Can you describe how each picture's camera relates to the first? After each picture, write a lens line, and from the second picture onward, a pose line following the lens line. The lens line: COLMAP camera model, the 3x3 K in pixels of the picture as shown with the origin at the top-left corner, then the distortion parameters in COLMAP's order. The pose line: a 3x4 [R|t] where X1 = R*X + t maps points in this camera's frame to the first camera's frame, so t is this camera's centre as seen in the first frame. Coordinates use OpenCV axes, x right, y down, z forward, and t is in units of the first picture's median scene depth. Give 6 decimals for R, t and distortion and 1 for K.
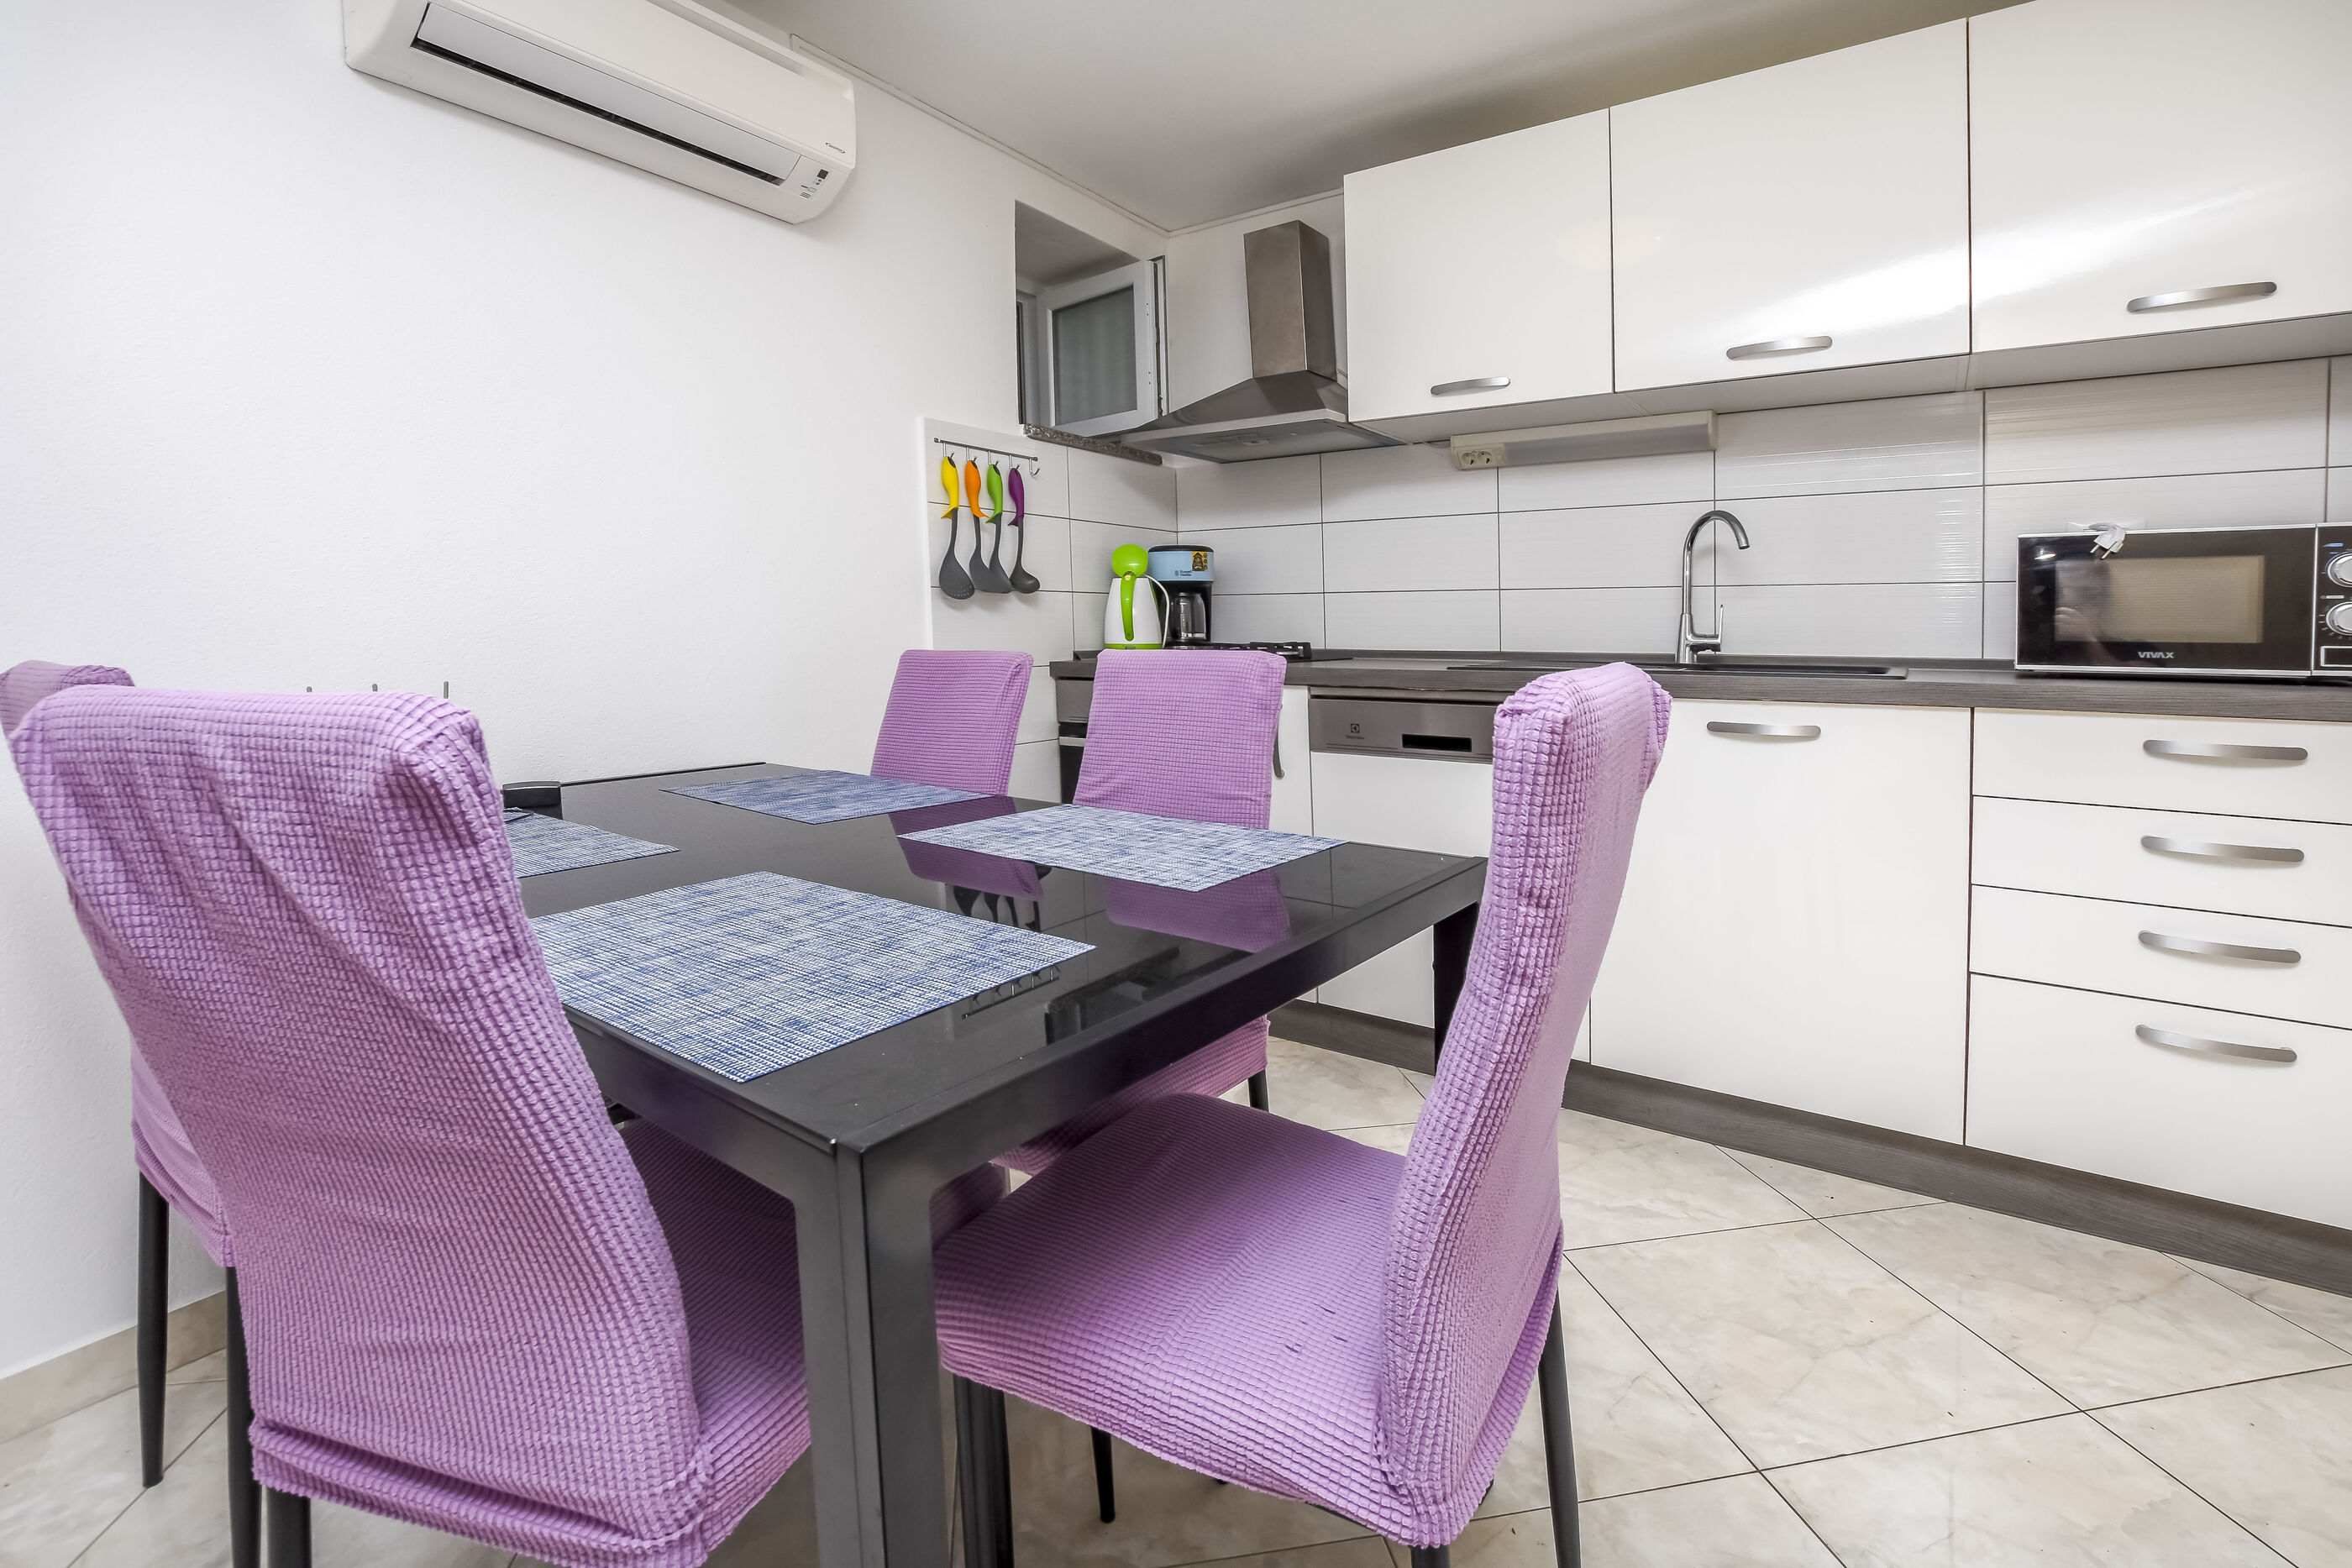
lens RADIAL K [[1035.2, 0, 1202.7], [0, 1035.2, 669.5], [0, 0, 1]] dist [-0.023080, 0.001269]
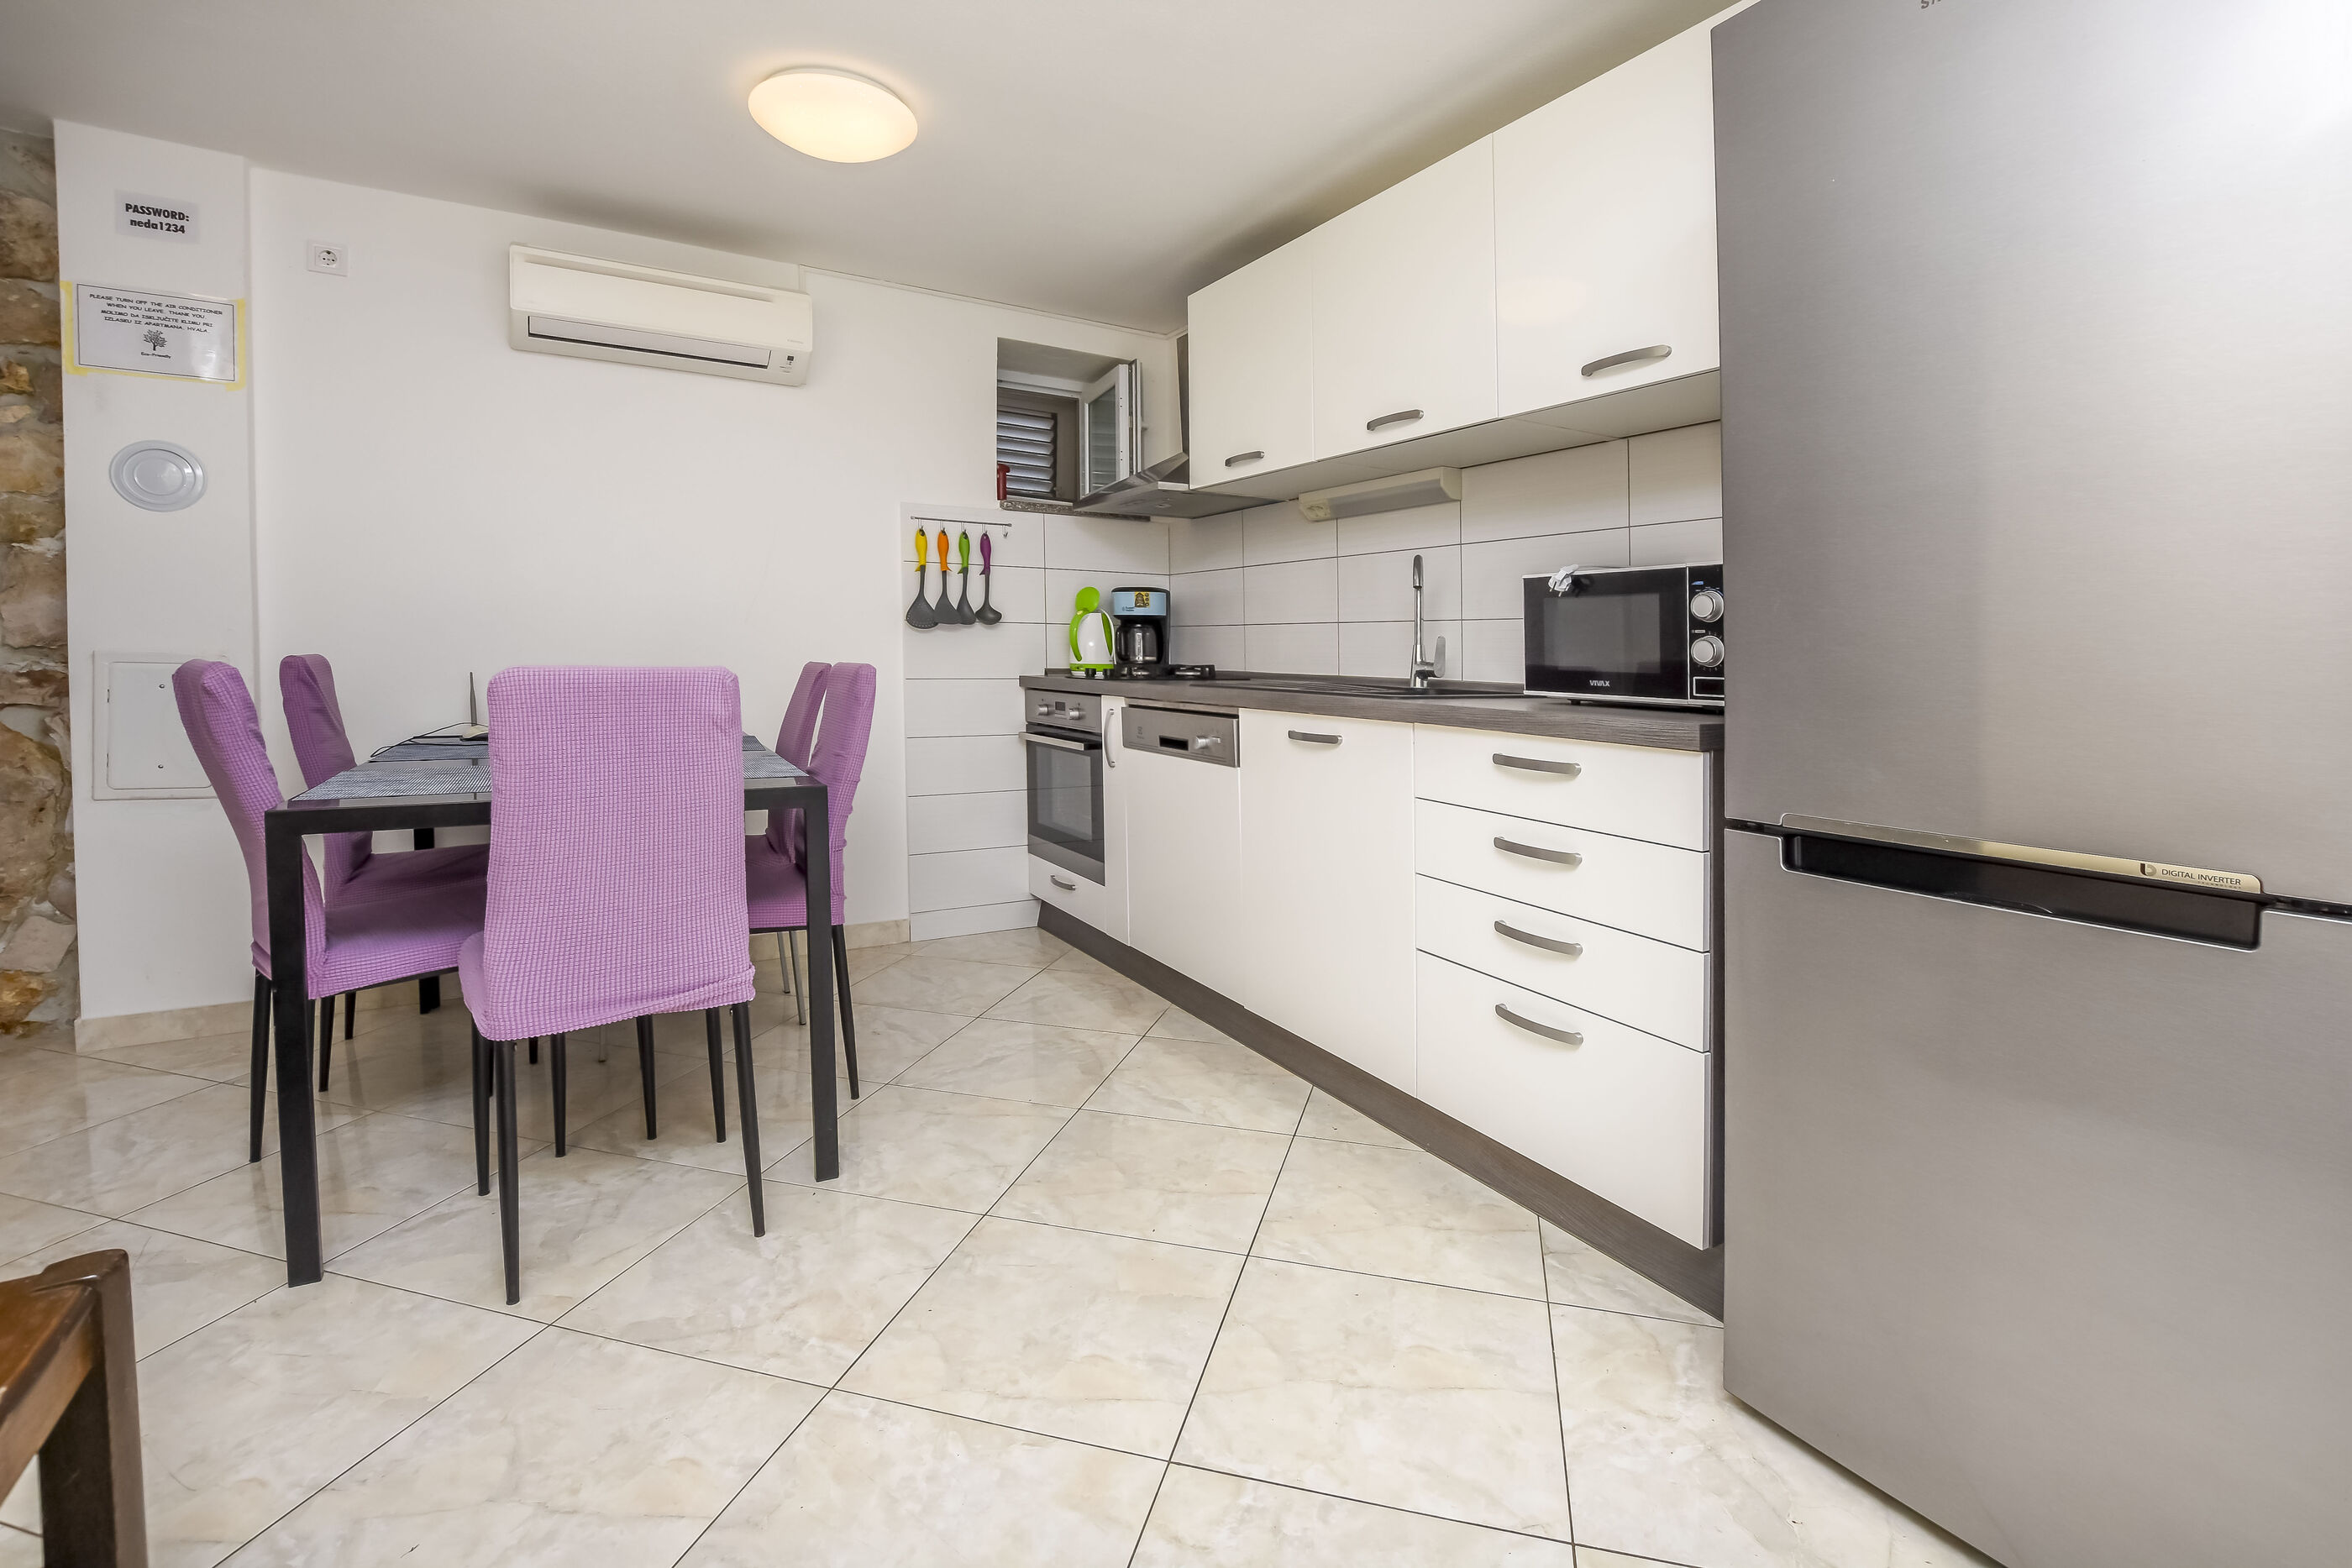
lens RADIAL K [[1035.2, 0, 1215.4], [0, 1035.2, 667.0], [0, 0, 1]] dist [-0.023080, 0.001269]
pose [[0.911460, 0.016969, -0.411039, 0.824124], [-0.029031, 0.999311, -0.023121, 0.005320], [0.410363, 0.033007, 0.911325, -0.151627]]
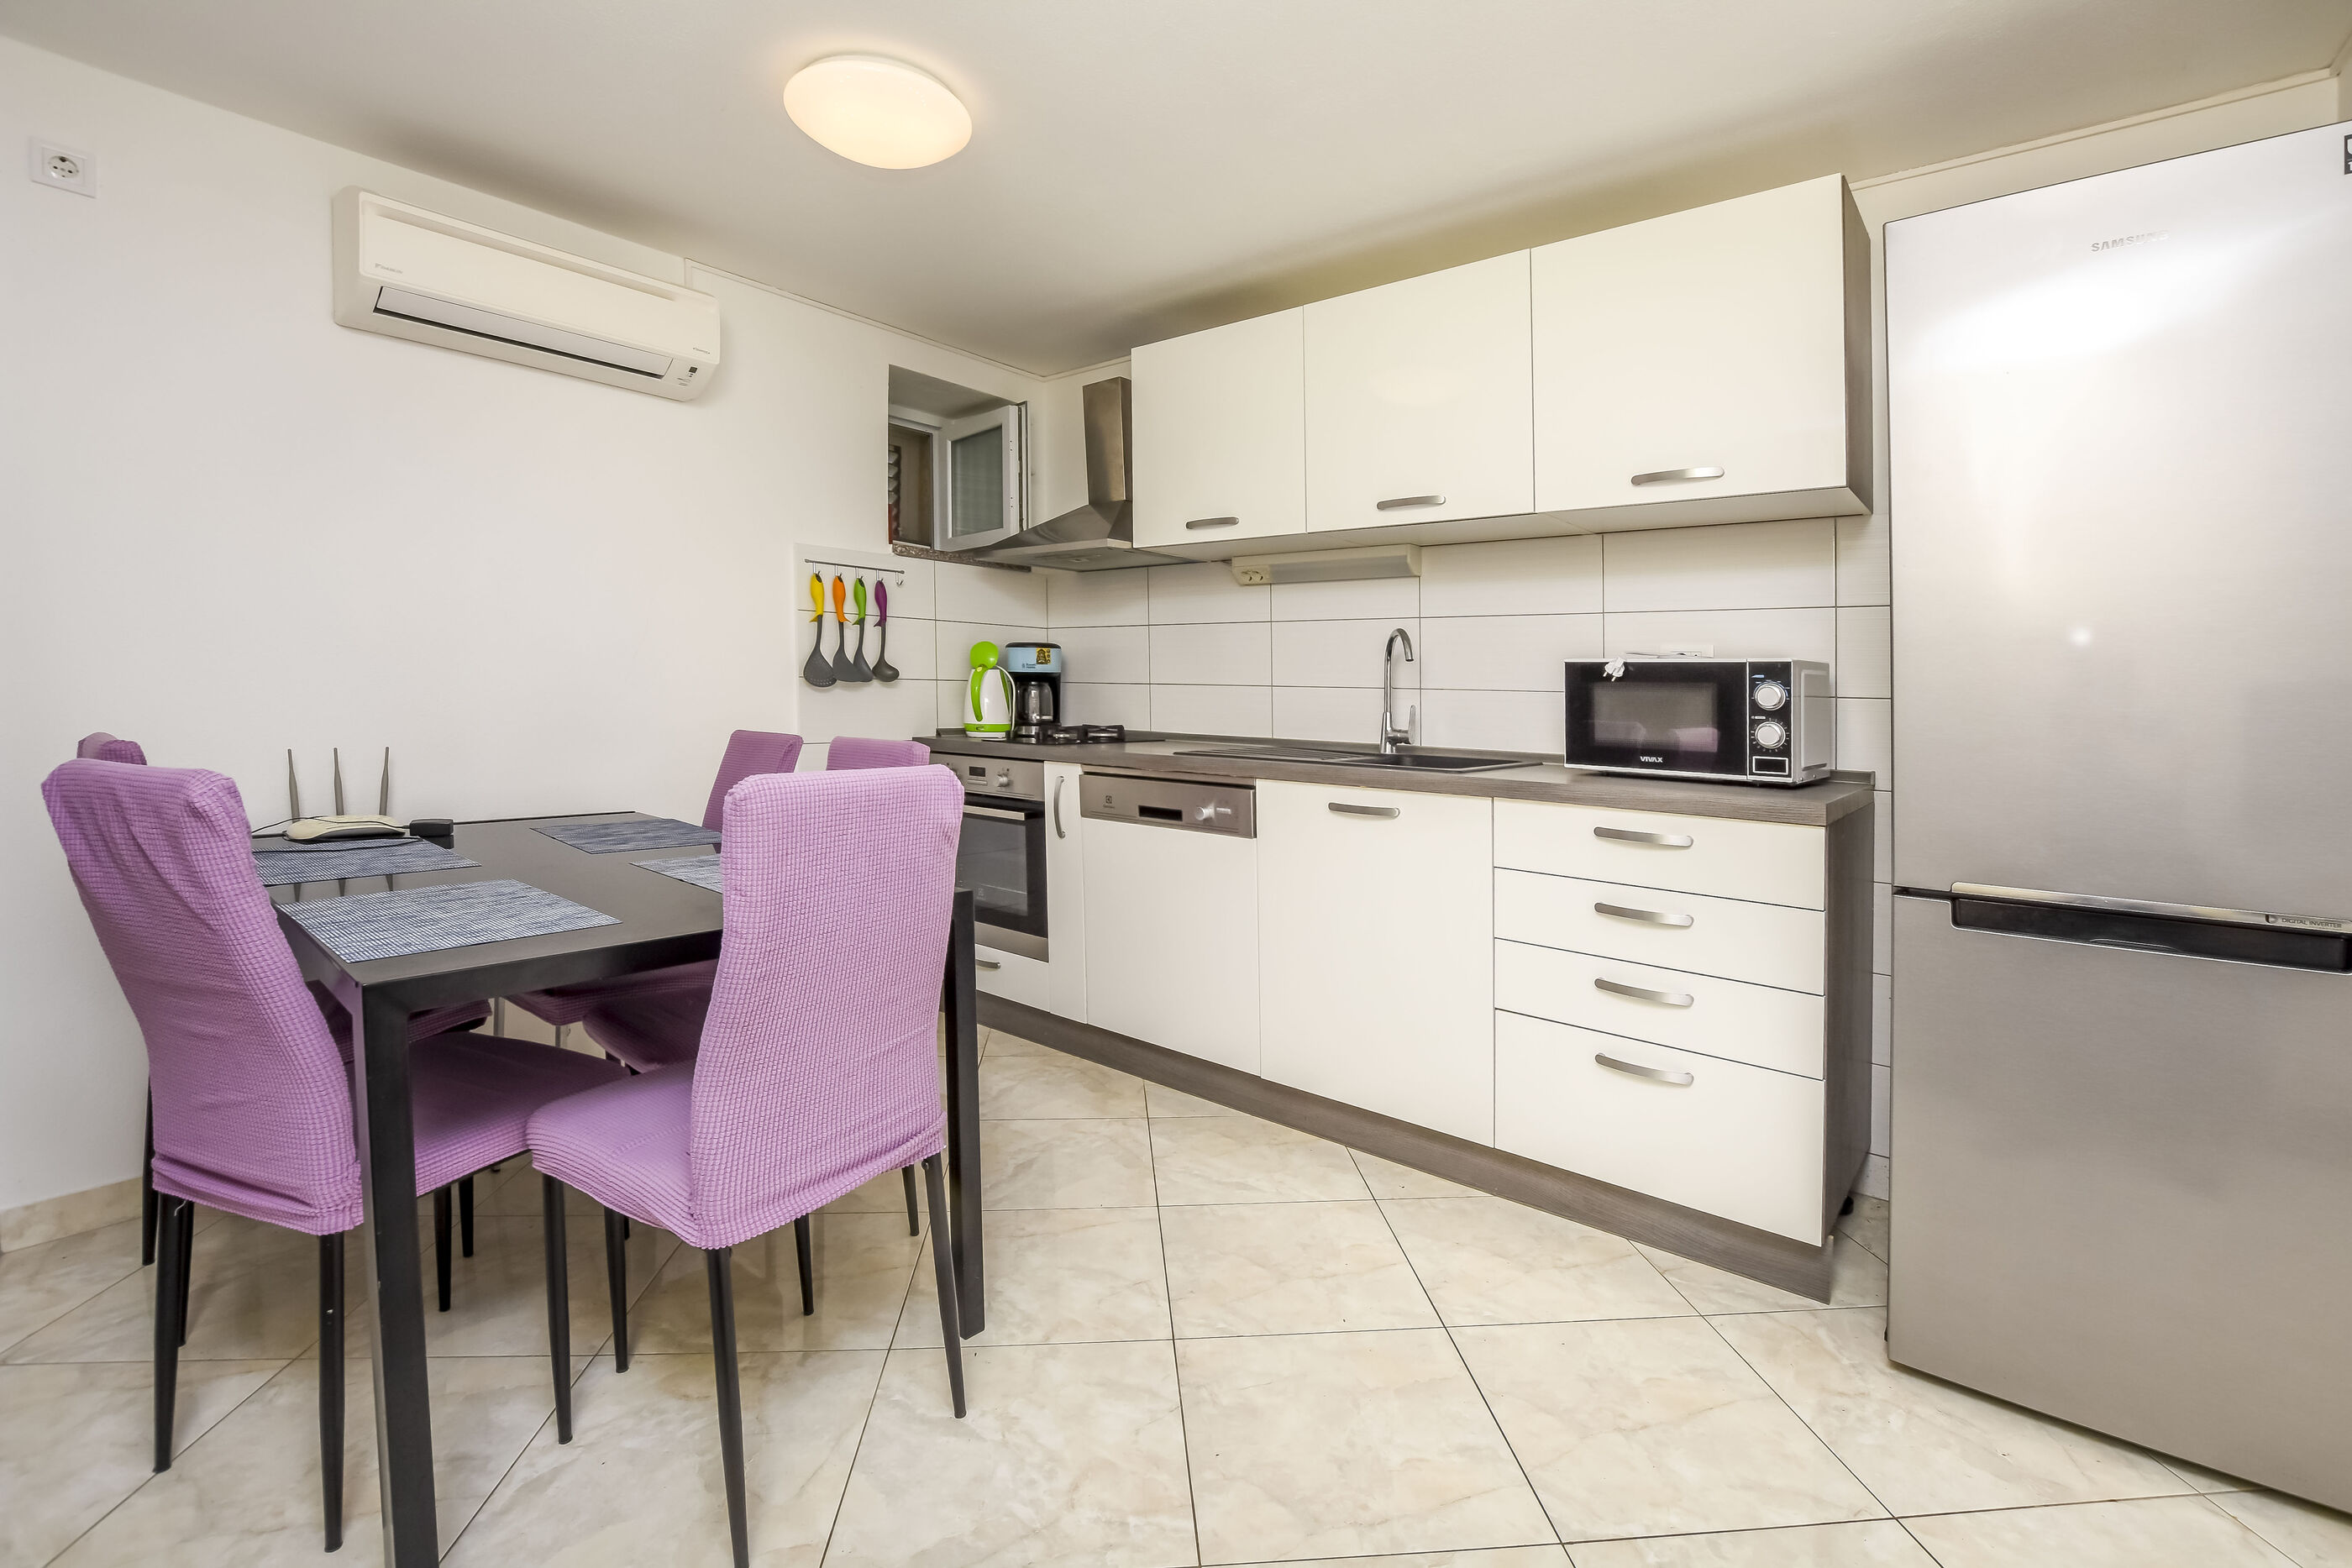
lens RADIAL K [[1035.2, 0, 1193.0], [0, 1035.2, 706.6], [0, 0, 1]] dist [-0.023080, 0.001269]
pose [[0.995991, 0.021304, -0.086885, 0.384043], [-0.023636, 0.999385, -0.025899, -0.026456], [0.086280, 0.027849, 0.995882, -0.246502]]
